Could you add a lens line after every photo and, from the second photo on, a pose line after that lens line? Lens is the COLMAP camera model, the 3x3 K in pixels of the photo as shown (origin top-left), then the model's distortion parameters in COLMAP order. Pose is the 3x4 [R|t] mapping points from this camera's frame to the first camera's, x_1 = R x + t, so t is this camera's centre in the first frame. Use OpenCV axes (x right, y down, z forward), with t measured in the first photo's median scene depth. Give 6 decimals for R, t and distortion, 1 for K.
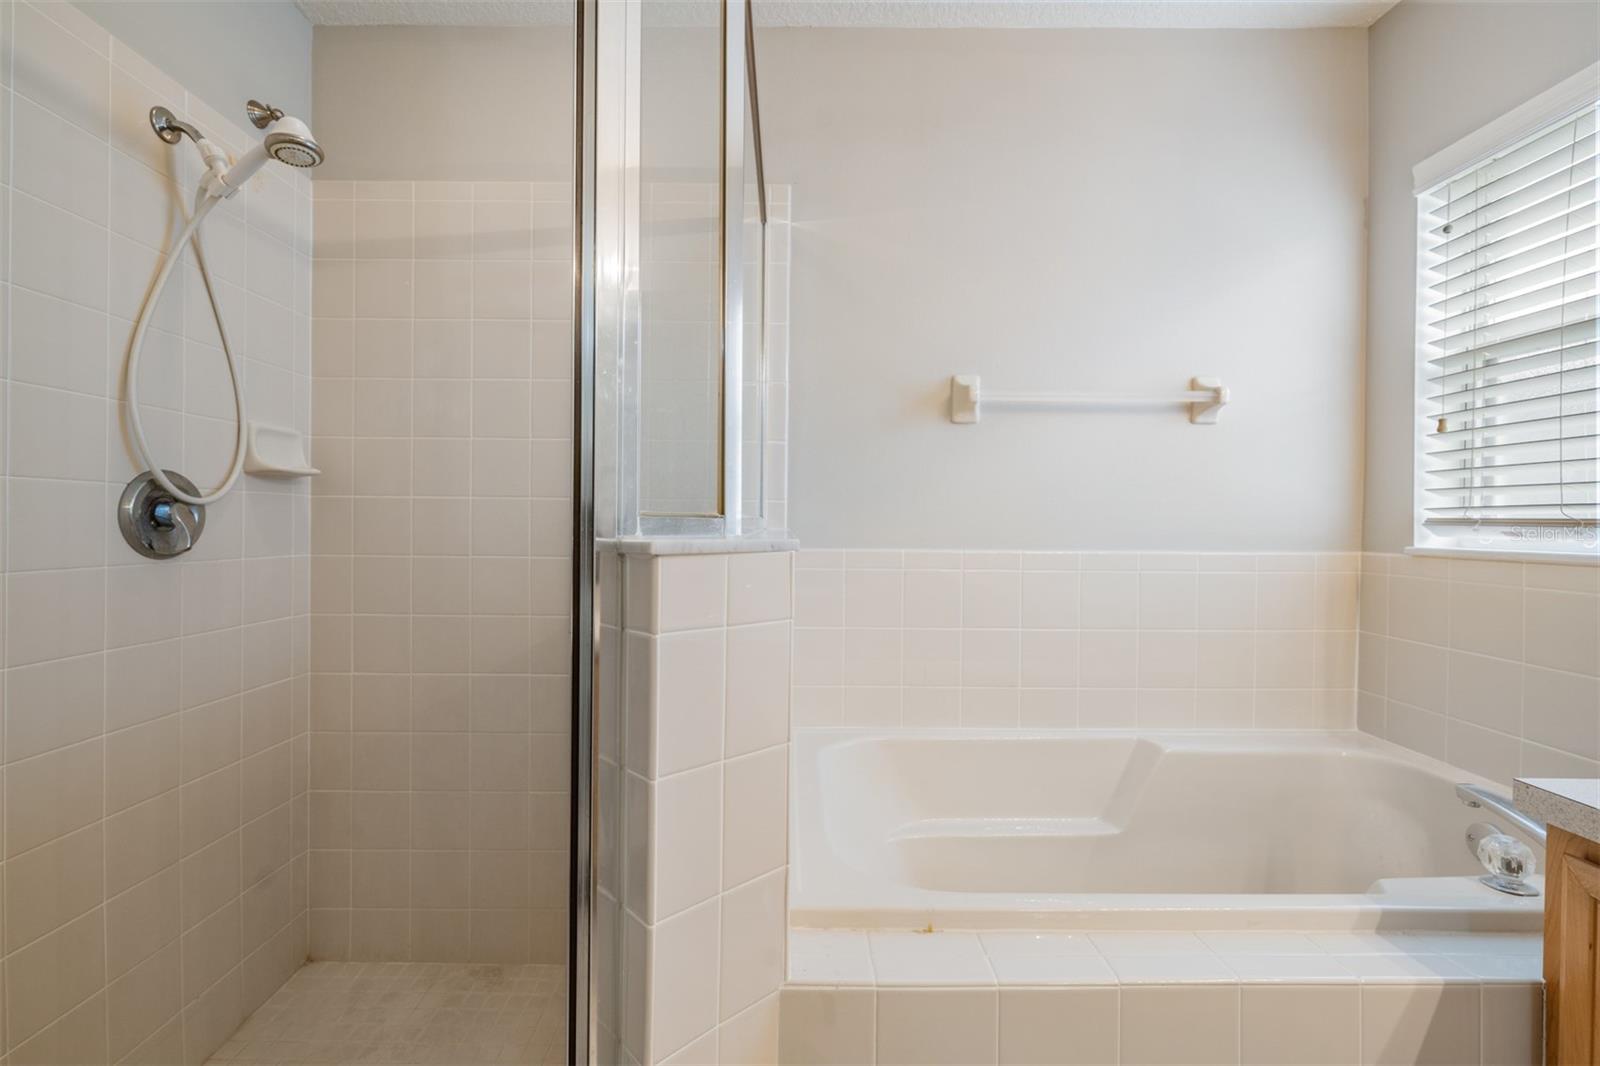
lens RADIAL K [[692.8, 0, 799.4], [0, 692.8, 529.2], [0, 0, 1]] dist [-0.003851, -0.000508]
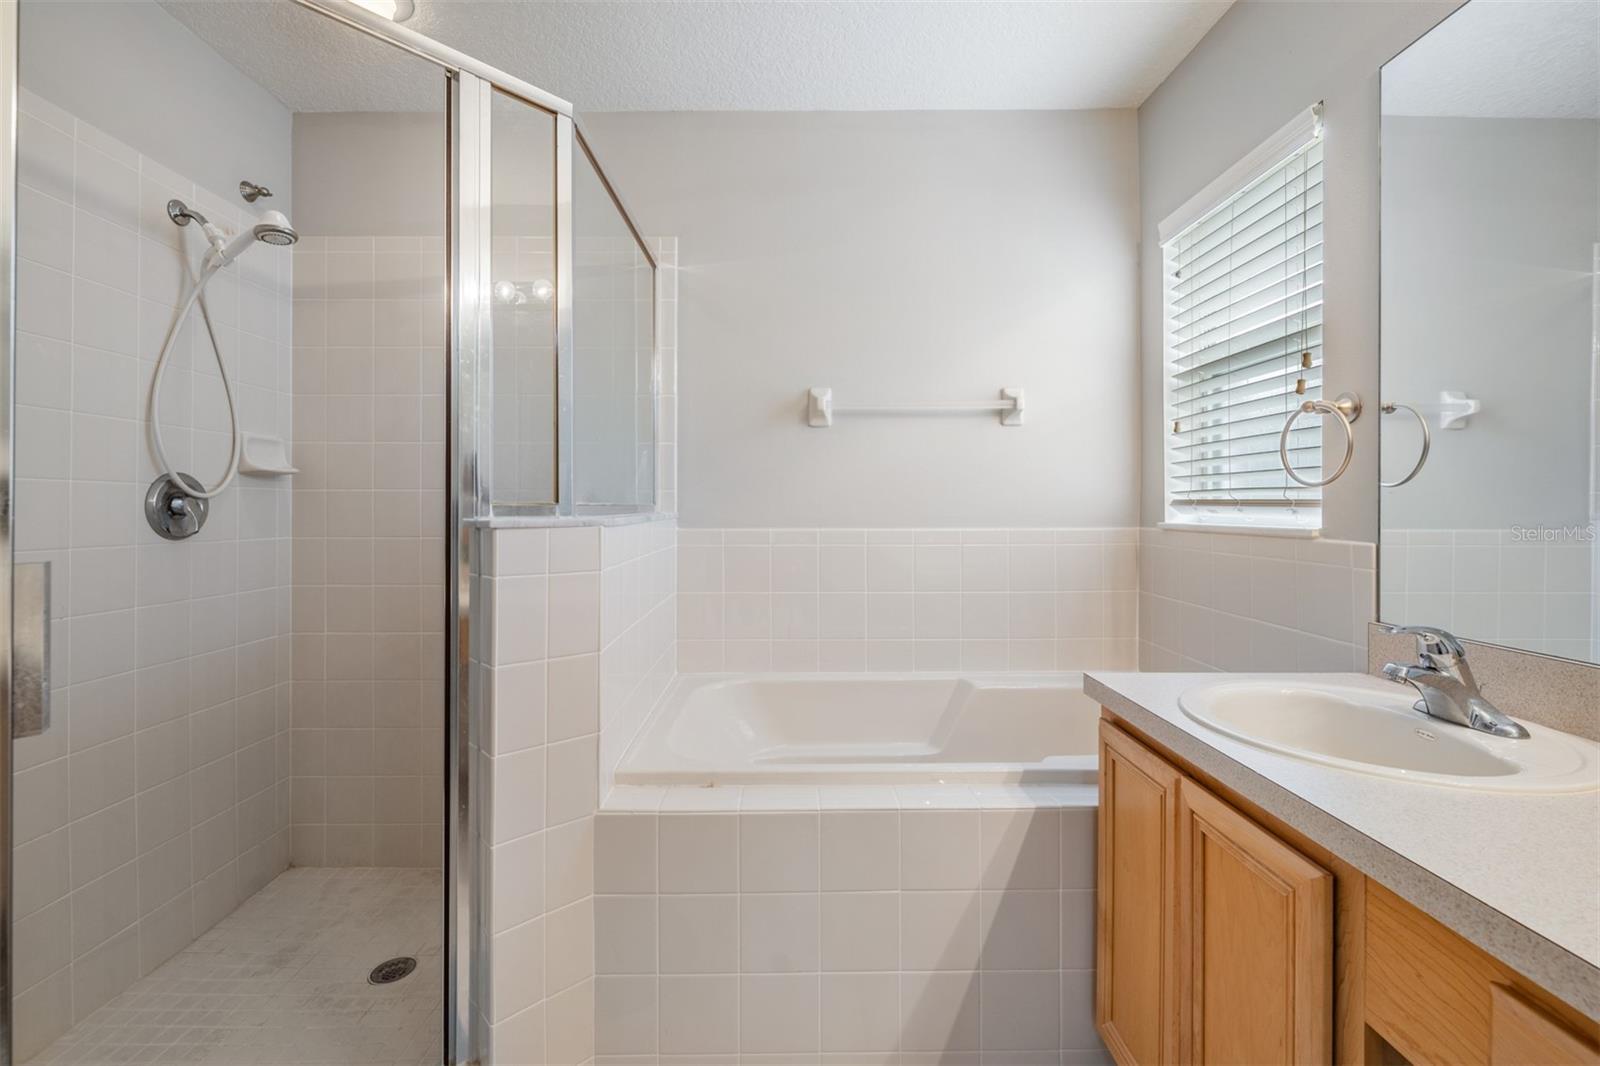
lens RADIAL K [[692.8, 0, 794.6], [0, 692.8, 507.6], [0, 0, 1]] dist [-0.003851, -0.000508]
pose [[0.999945, -0.009450, 0.004561, 0.208700], [0.009495, 0.999904, -0.010071, 0.004919], [-0.004465, 0.010113, 0.999939, -0.268839]]
